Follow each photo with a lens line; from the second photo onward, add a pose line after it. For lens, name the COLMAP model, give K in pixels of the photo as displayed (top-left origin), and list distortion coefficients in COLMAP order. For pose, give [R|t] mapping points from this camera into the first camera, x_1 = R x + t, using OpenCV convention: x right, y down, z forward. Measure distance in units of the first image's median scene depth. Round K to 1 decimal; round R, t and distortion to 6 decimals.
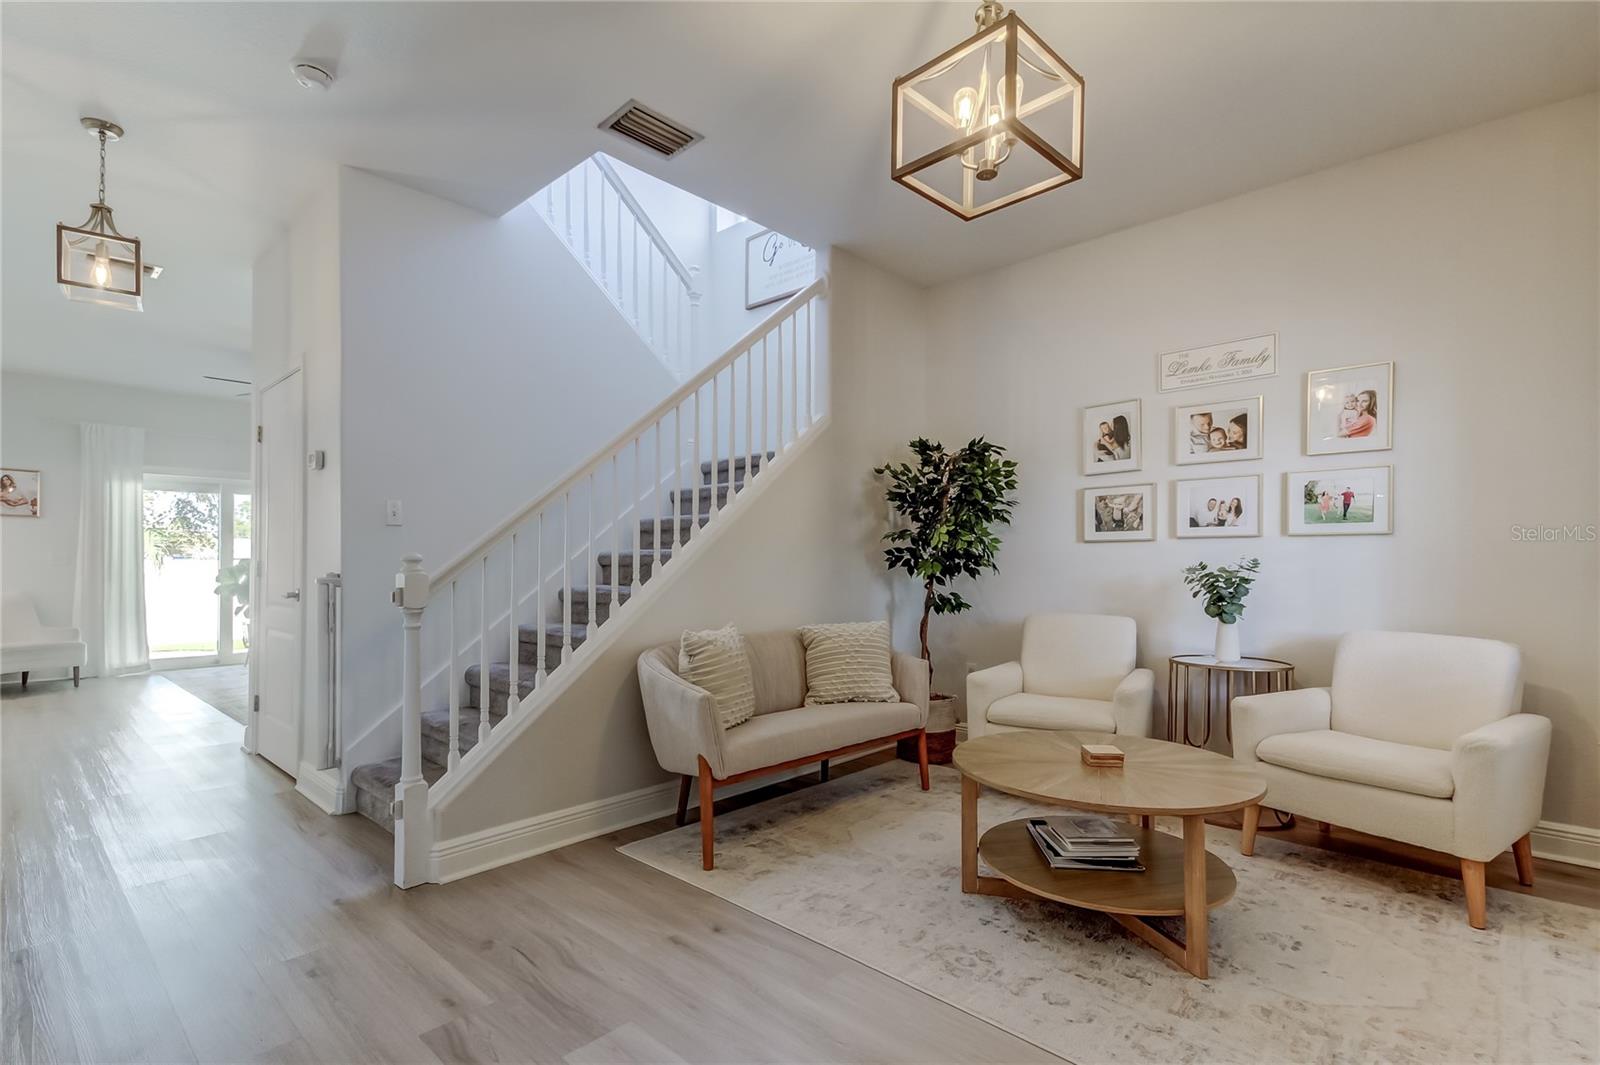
lens RADIAL K [[771.1, 0, 802.7], [0, 771.1, 560.3], [0, 0, 1]] dist [0.017393, 0.000115]
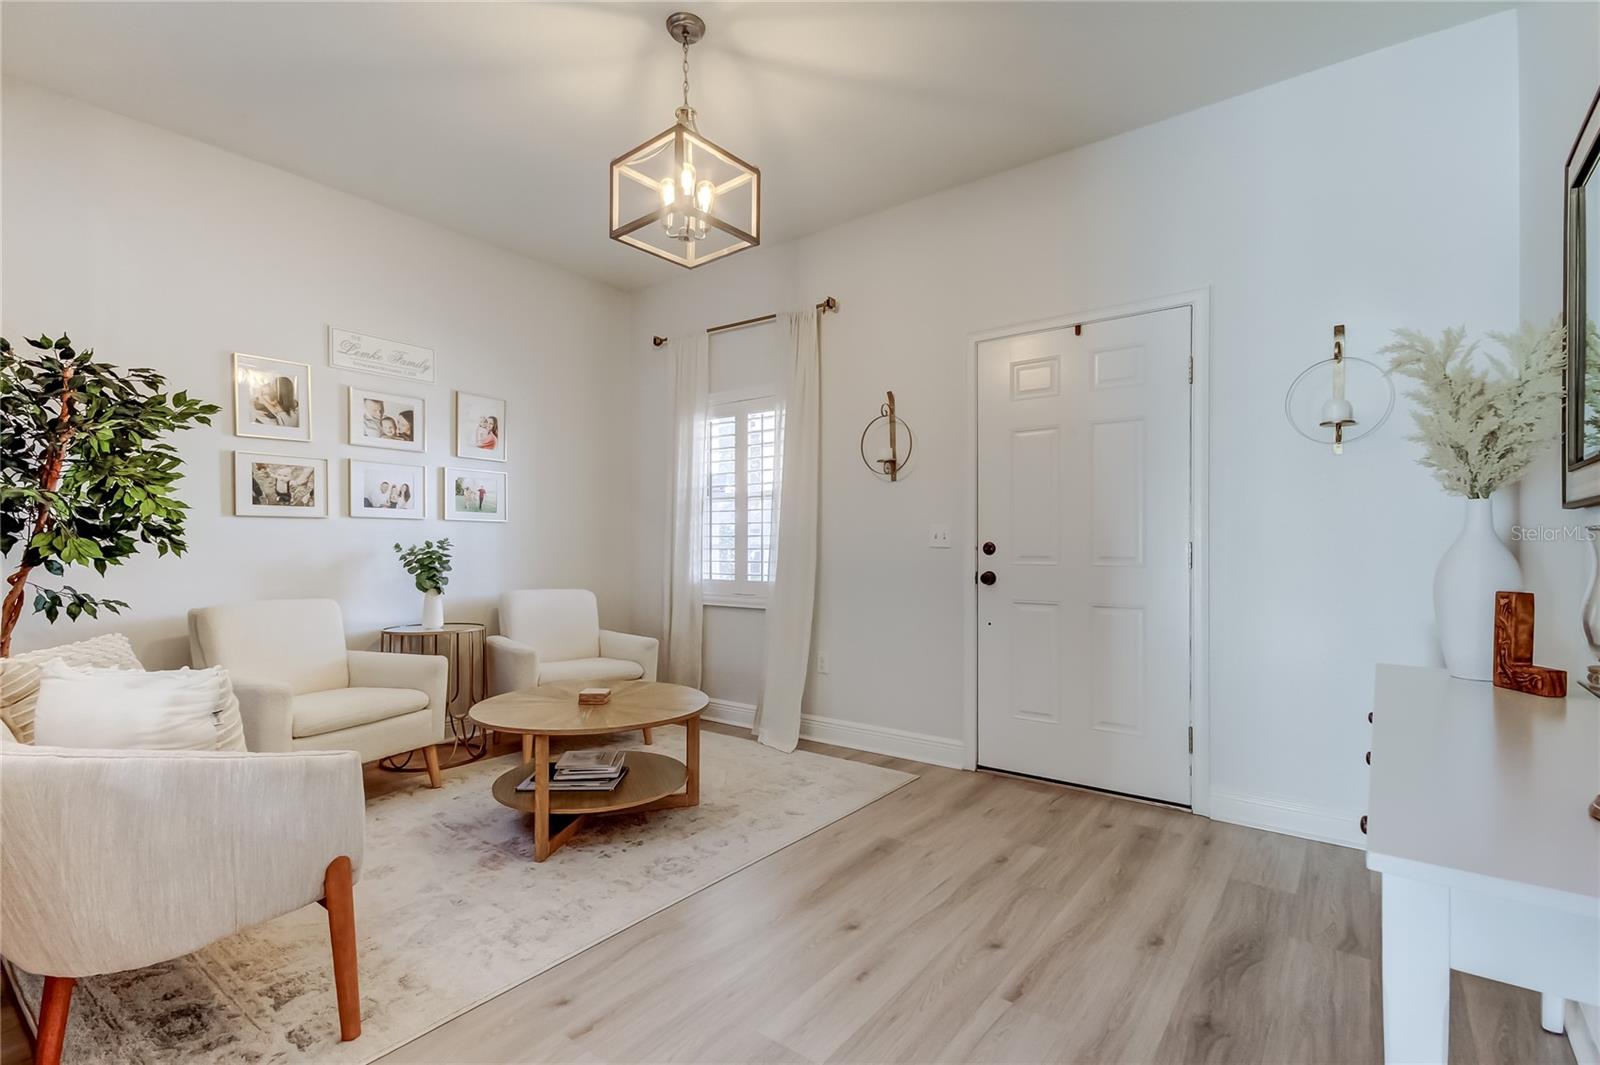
lens RADIAL K [[739.1, 0, 823.4], [0, 739.1, 548.0], [0, 0, 1]] dist [0.014138, 0.000254]
pose [[-0.132797, -0.006905, 0.991119, -0.583810], [-0.012518, 0.999908, 0.005289, -0.001029], [-0.991064, -0.011704, -0.132871, 0.540216]]
